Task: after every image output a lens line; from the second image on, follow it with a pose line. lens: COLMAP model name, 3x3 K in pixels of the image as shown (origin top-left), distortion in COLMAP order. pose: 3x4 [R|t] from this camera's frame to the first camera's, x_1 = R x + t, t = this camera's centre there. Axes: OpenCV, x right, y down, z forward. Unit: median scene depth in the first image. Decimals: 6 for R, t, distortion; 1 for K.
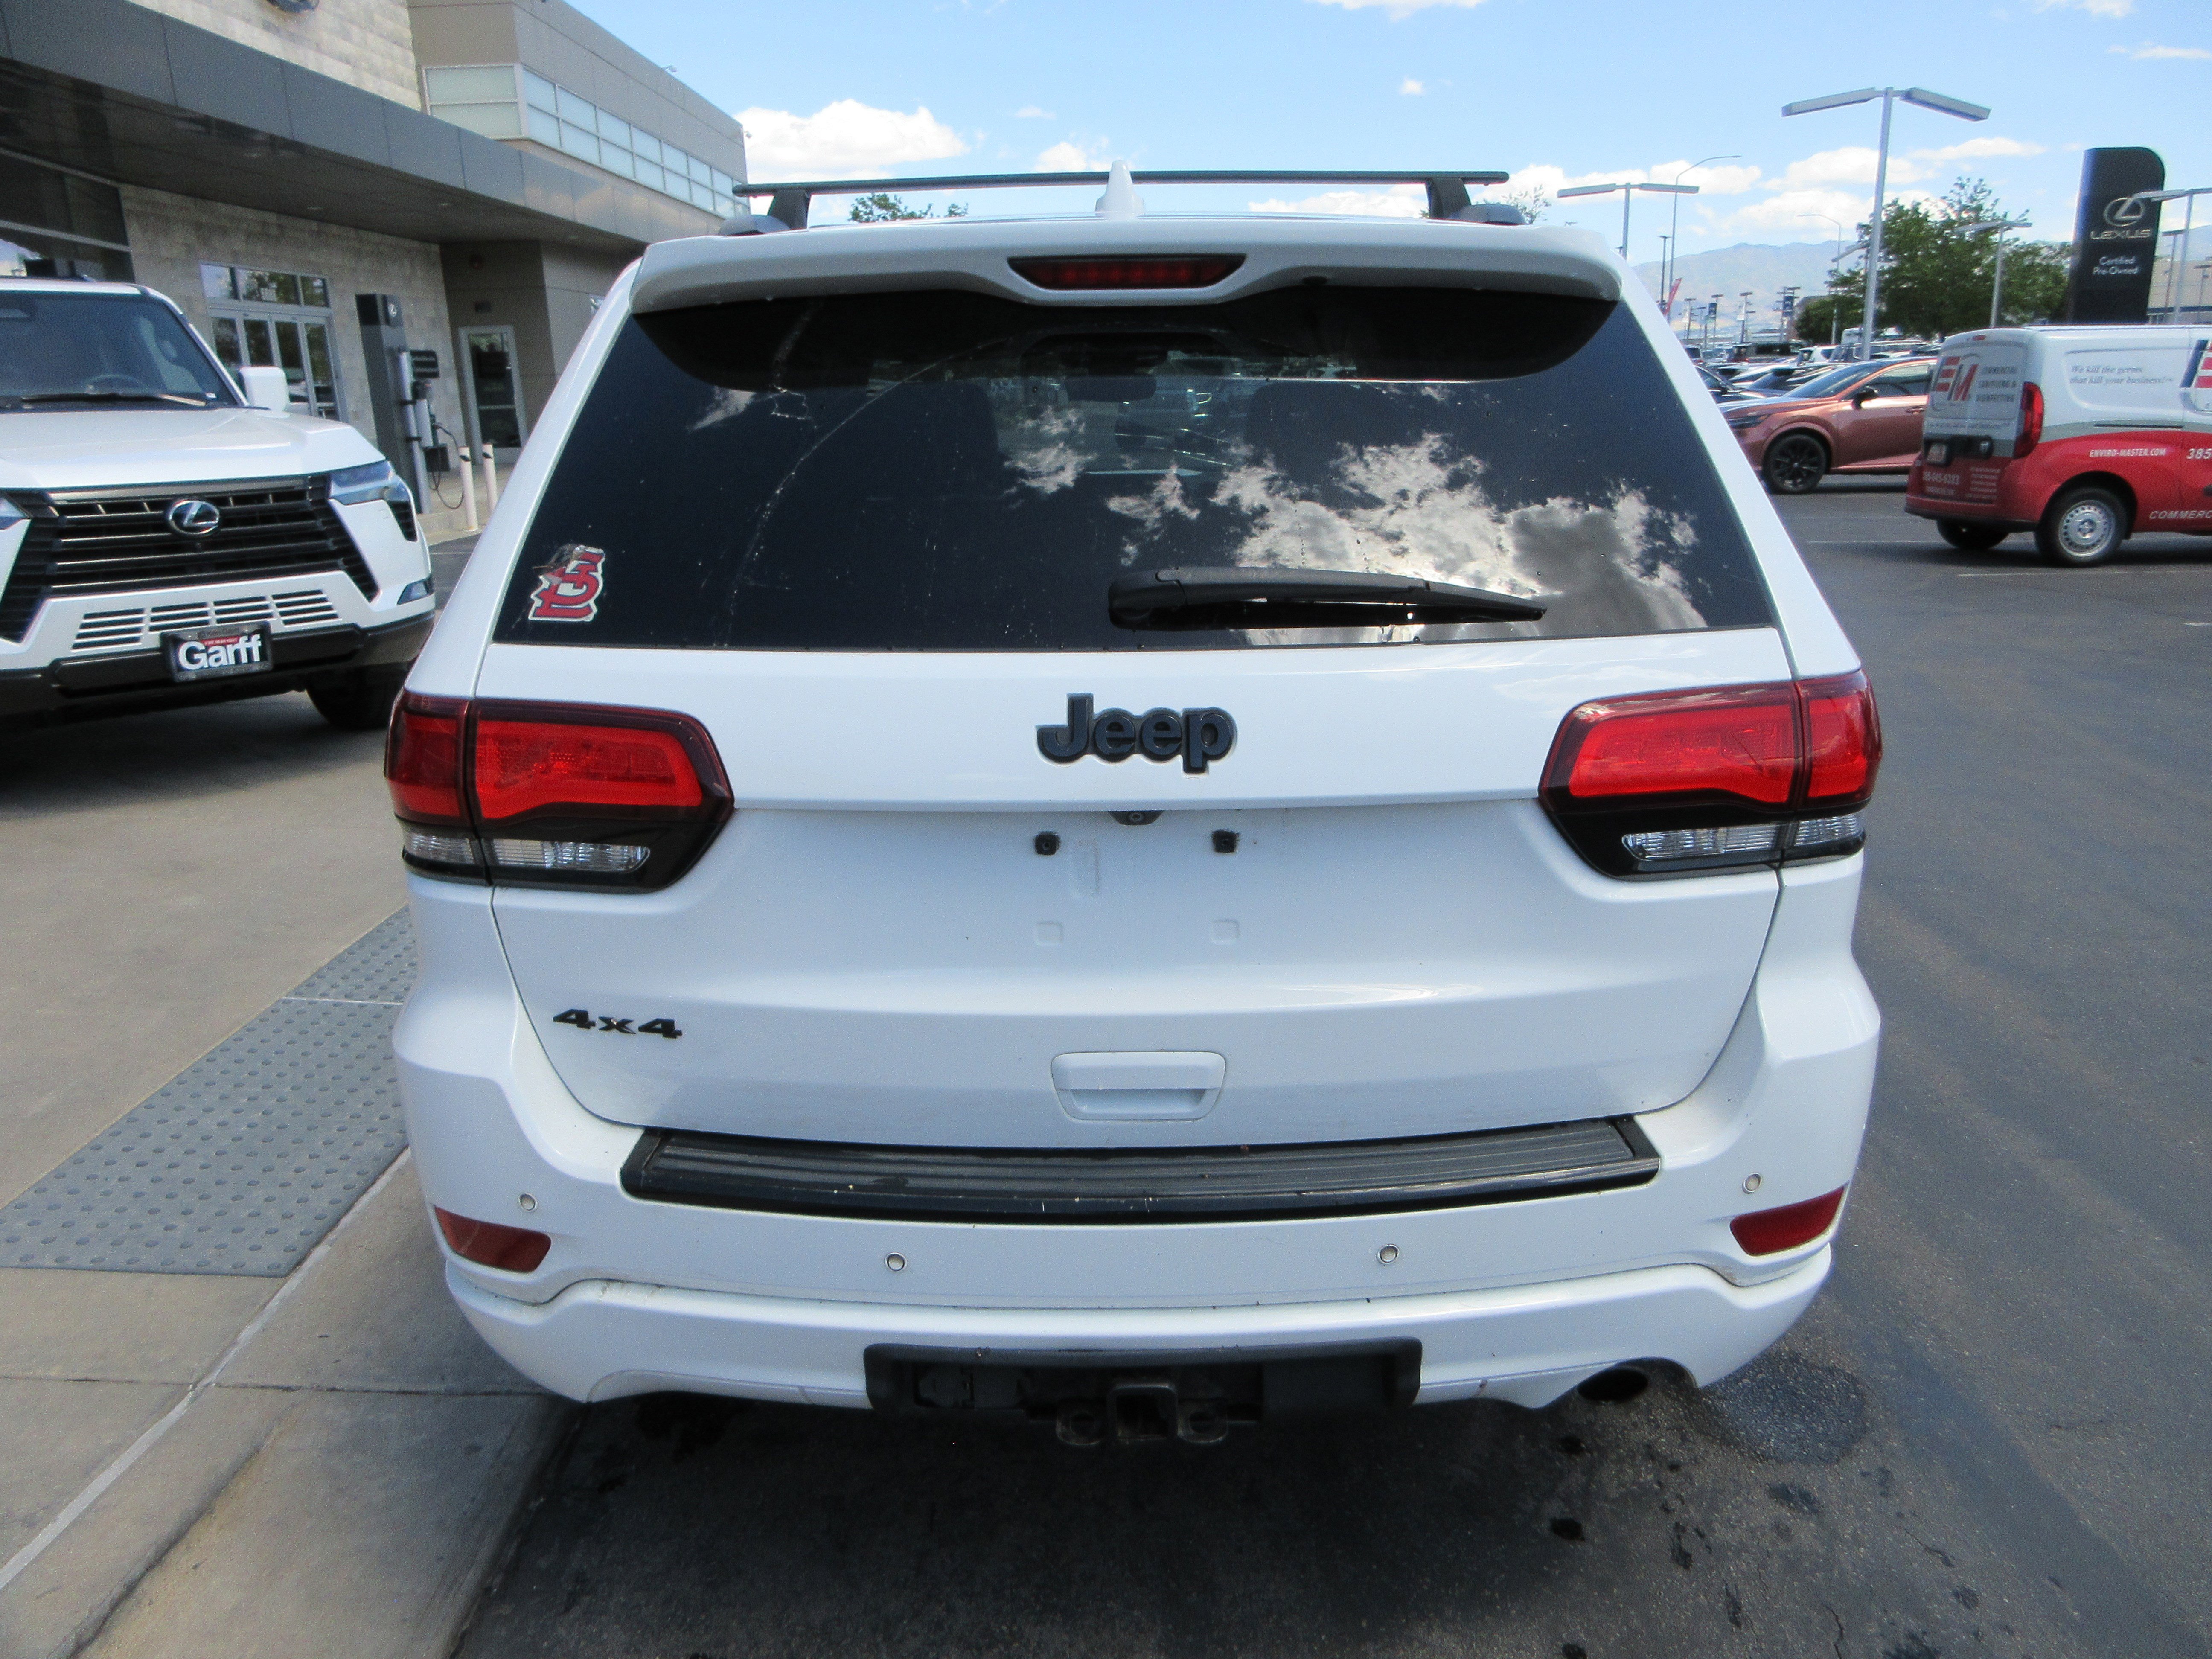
lens RADIAL K [[1639.3, 0, 1100.3], [0, 1639.3, 833.1], [0, 0, 1]] dist [-0.003974, 0.010622]
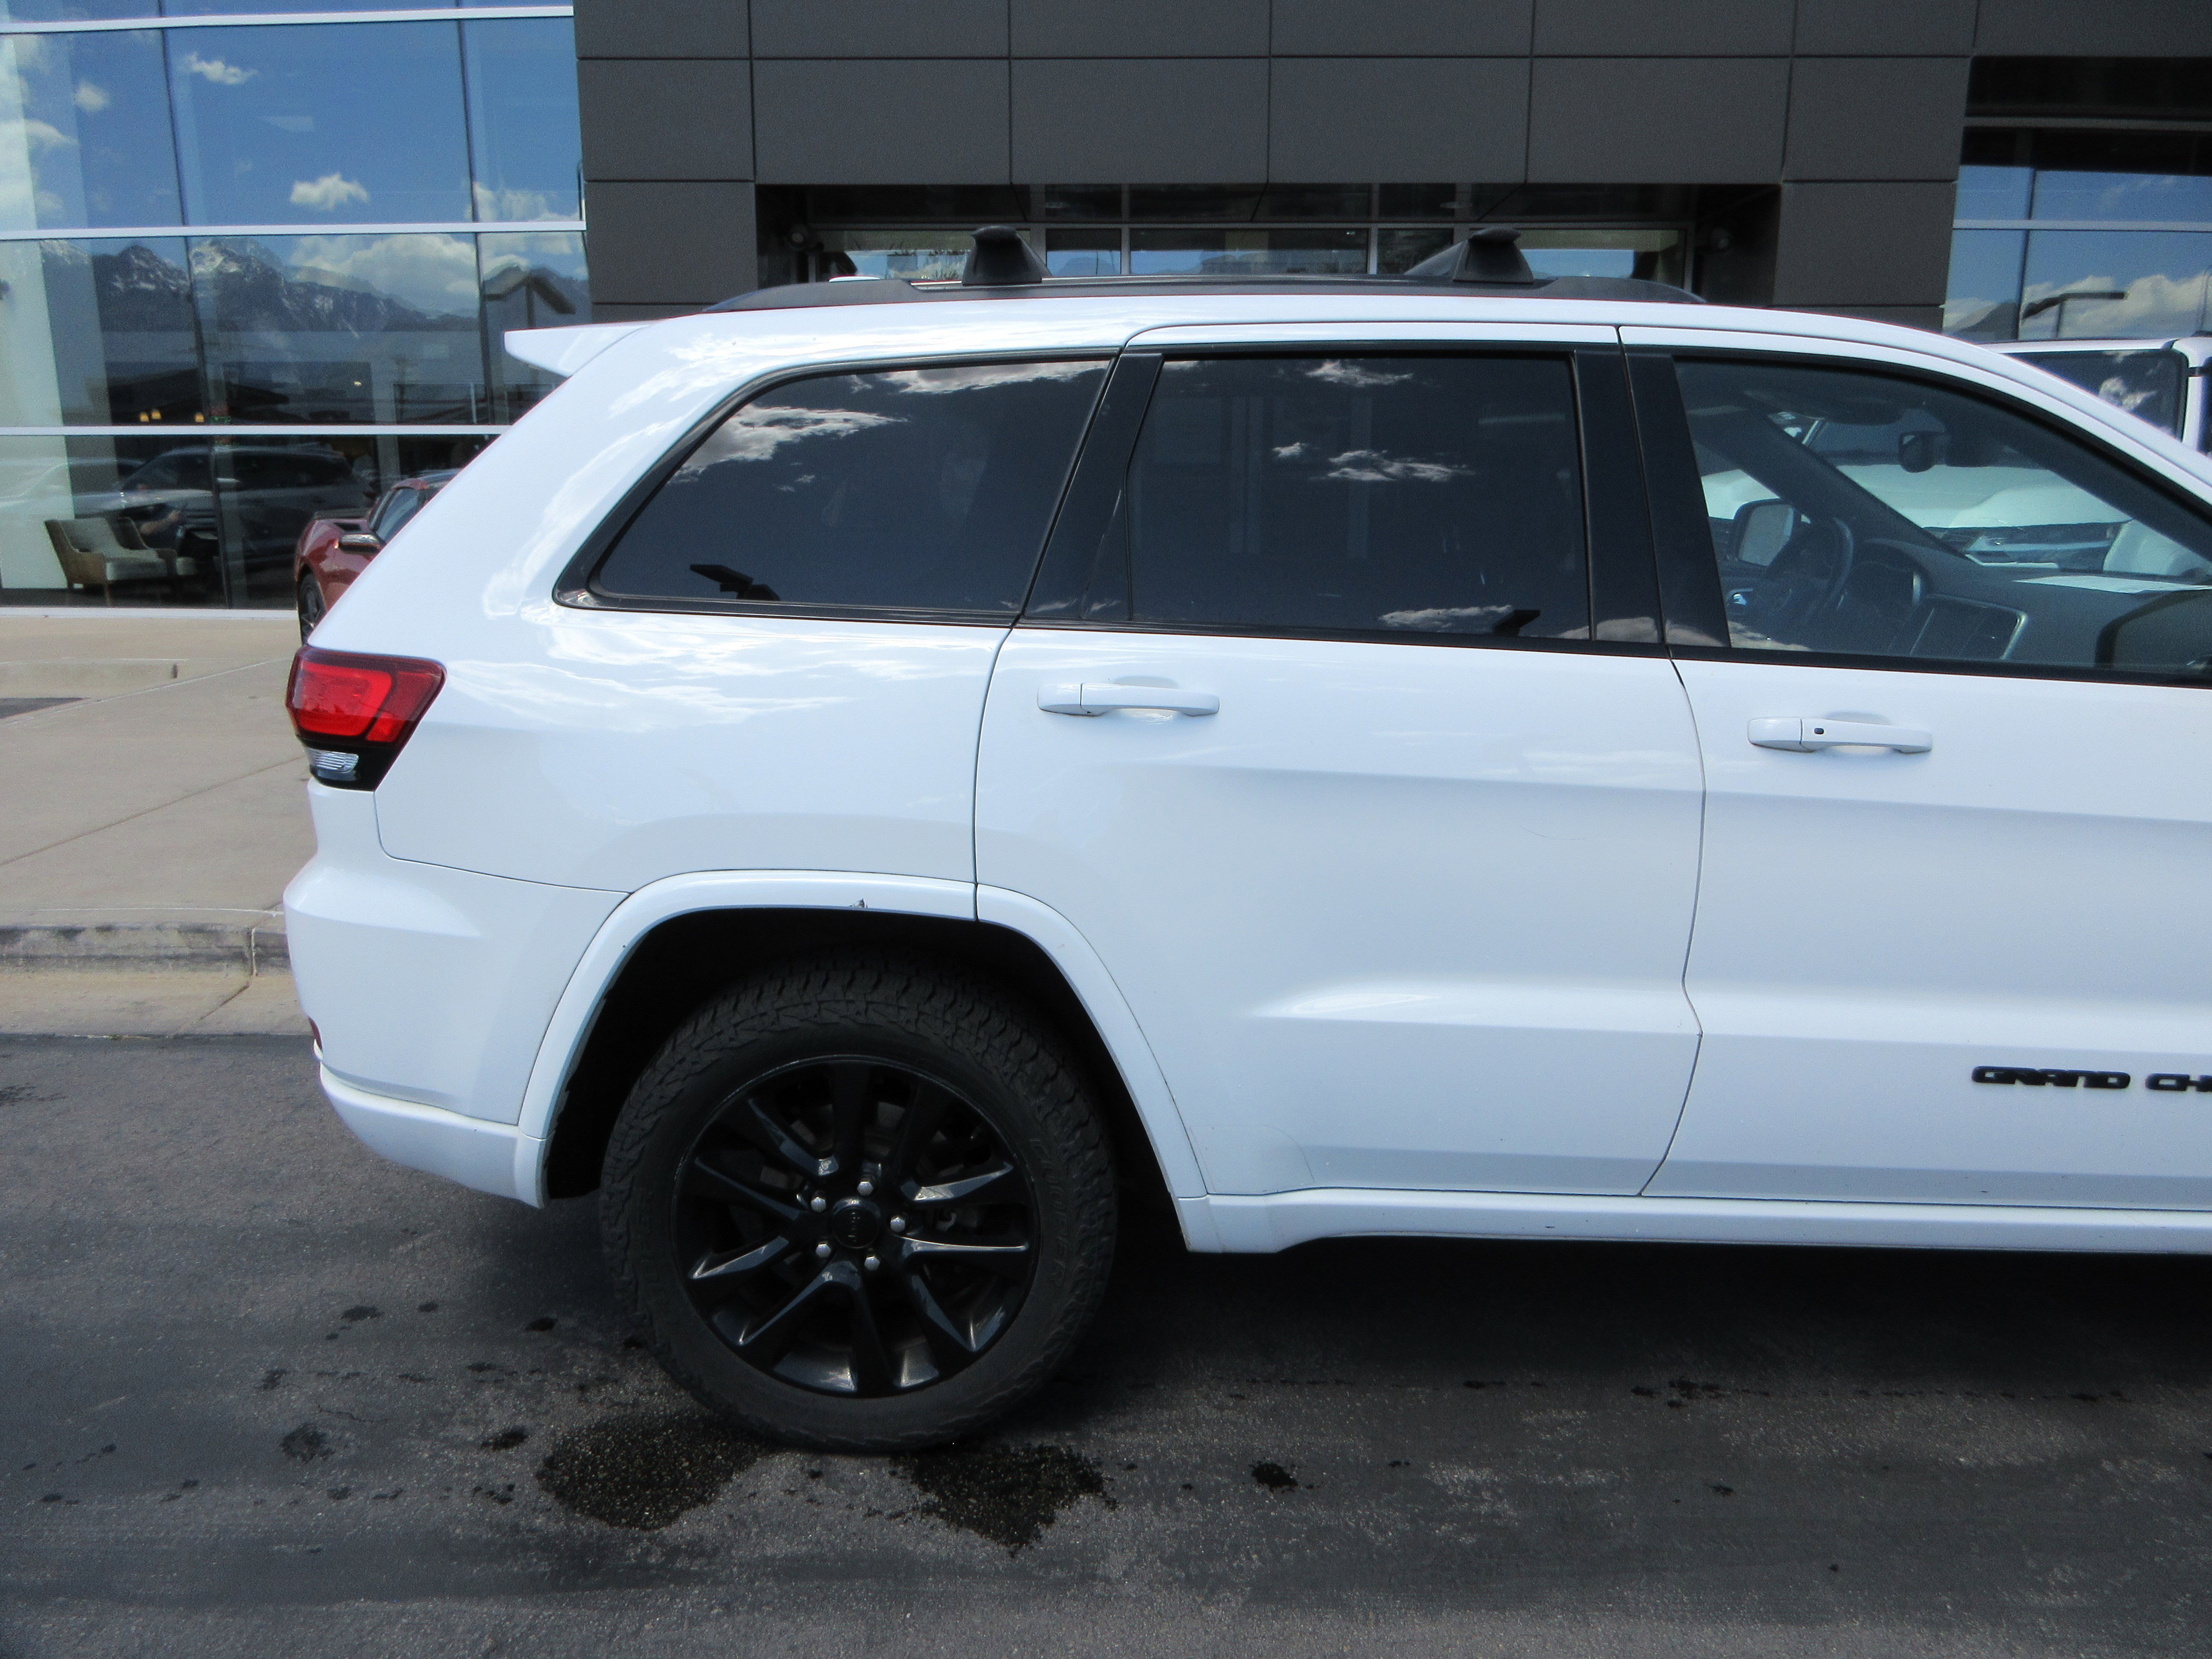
lens RADIAL K [[1639.3, 0, 1108.6], [0, 1639.3, 820.7], [0, 0, 1]] dist [-0.003974, 0.010622]
pose [[-0.007950, 0.240326, -0.970660, 0.566024], [-0.273891, 0.933046, 0.233256, -0.144643], [0.961728, 0.267709, 0.058405, 0.490619]]
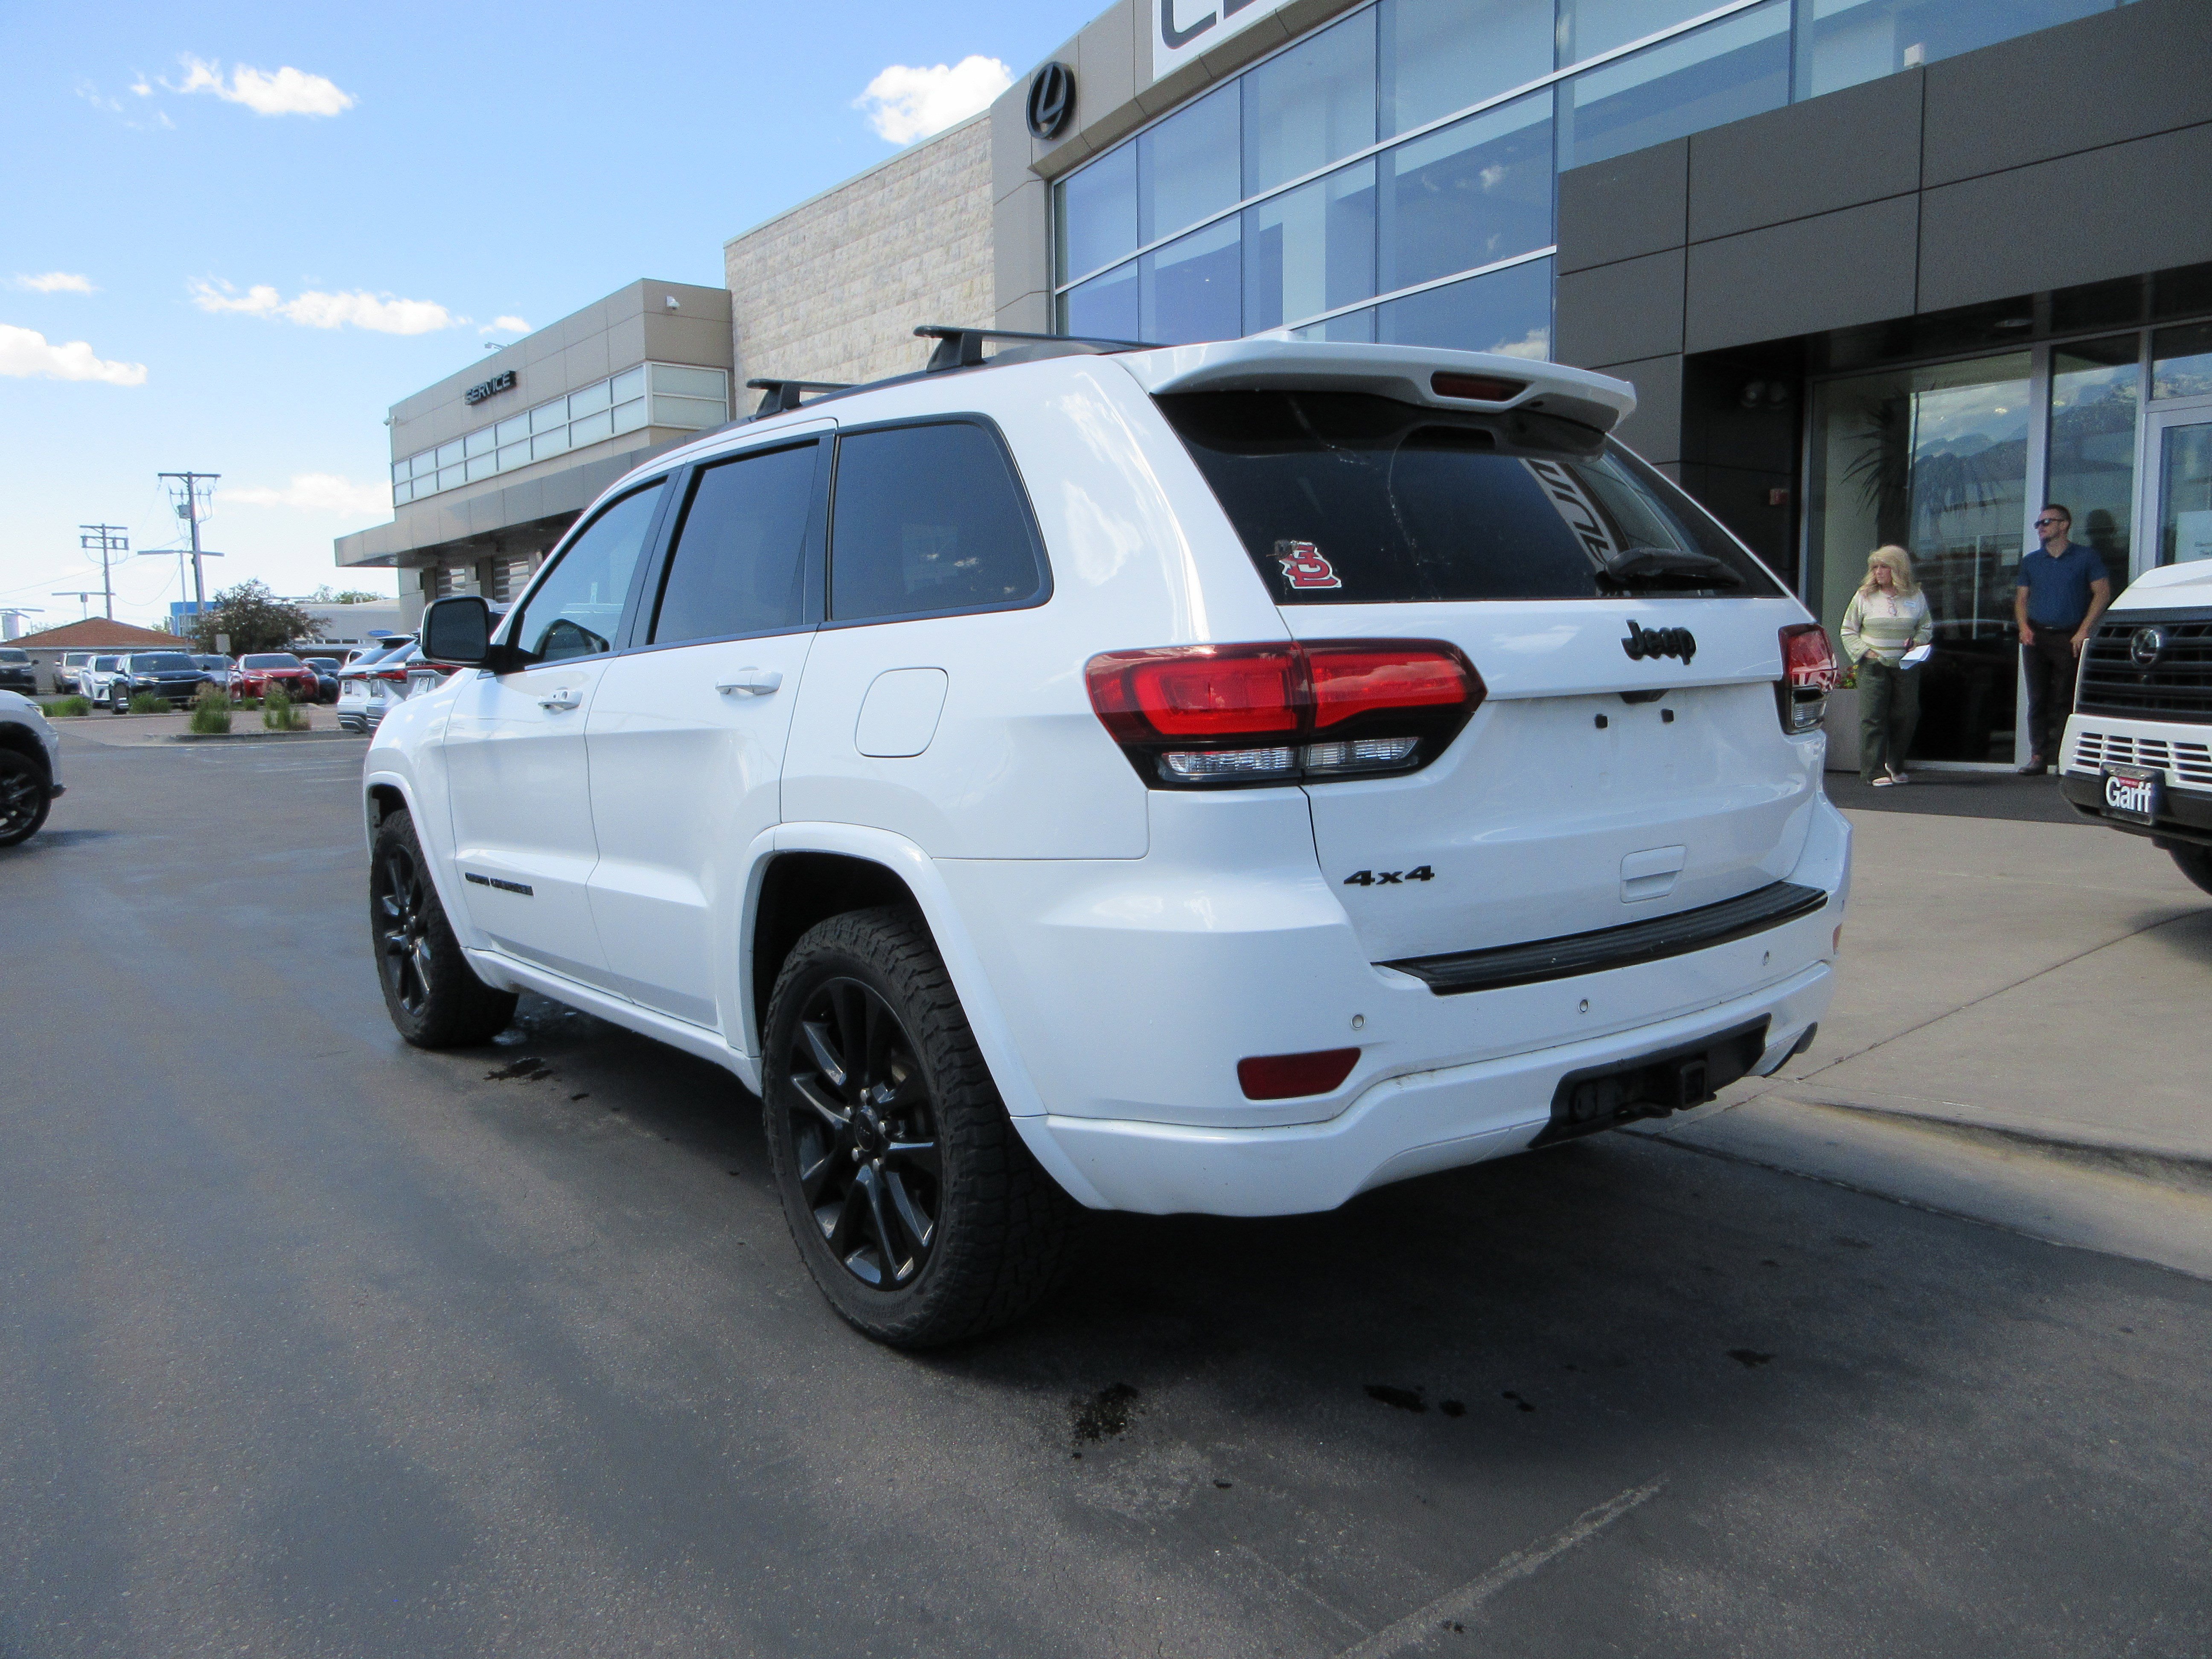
lens RADIAL K [[1639.3, 0, 1106.2], [0, 1639.3, 815.9], [0, 0, 1]] dist [-0.003974, 0.010622]
pose [[-0.790518, 0.102734, -0.603761, 0.451742], [-0.125588, 0.937688, 0.323989, -0.316279], [0.599424, 0.331944, -0.728357, 1.302489]]
